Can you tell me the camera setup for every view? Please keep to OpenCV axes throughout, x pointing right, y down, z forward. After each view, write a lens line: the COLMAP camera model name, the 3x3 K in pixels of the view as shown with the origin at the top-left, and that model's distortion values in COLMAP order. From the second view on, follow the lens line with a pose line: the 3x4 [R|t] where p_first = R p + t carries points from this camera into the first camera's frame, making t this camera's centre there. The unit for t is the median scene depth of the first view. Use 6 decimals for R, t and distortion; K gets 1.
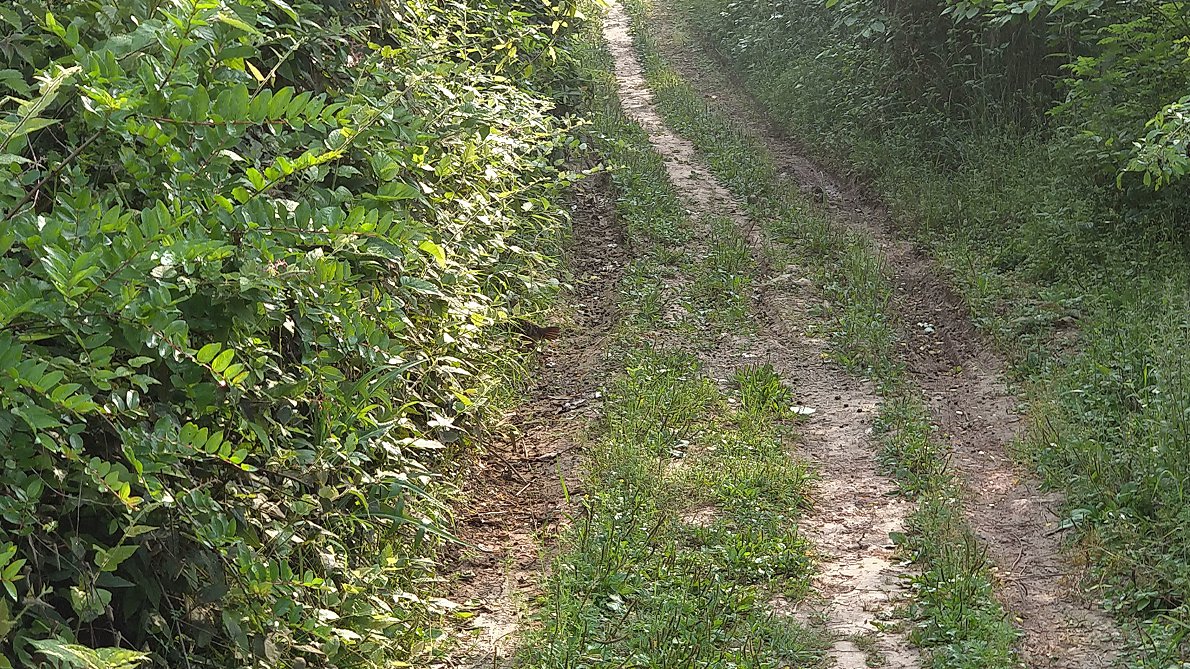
lens RADIAL K [[2706.6, 0, 595.0], [0, 2706.6, 334.5], [0, 0, 1]] dist [-0.536431, 7.826389]
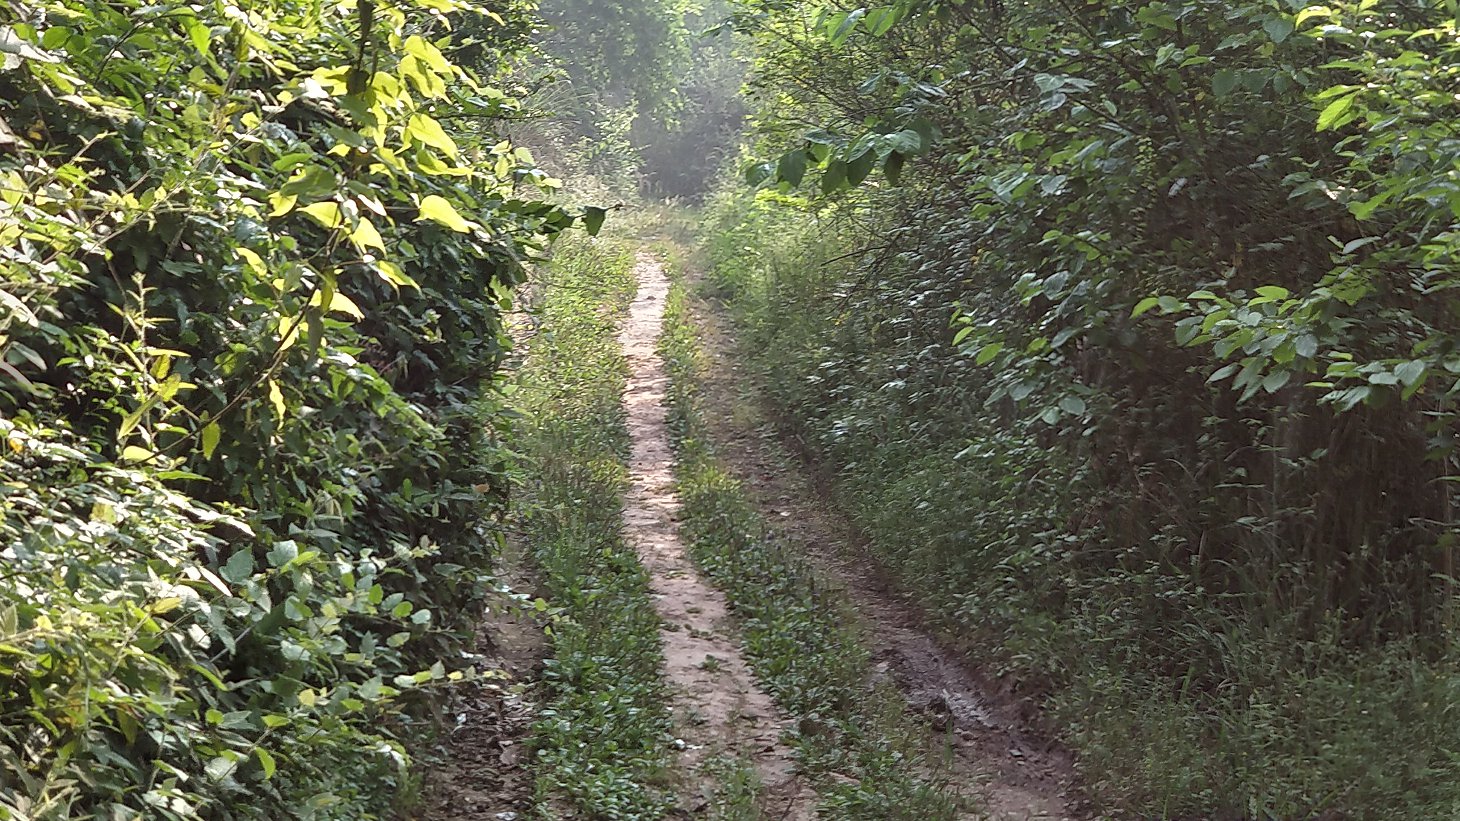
lens RADIAL K [[3320.7, 0, 730.0], [0, 3320.7, 410.5], [0, 0, 1]] dist [-0.536431, 7.826389]
pose [[0.998037, 0.062032, 0.008580, 0.030065], [-0.060660, 0.991676, -0.113578, -0.032703], [-0.015554, 0.112835, 0.993492, 0.327069]]
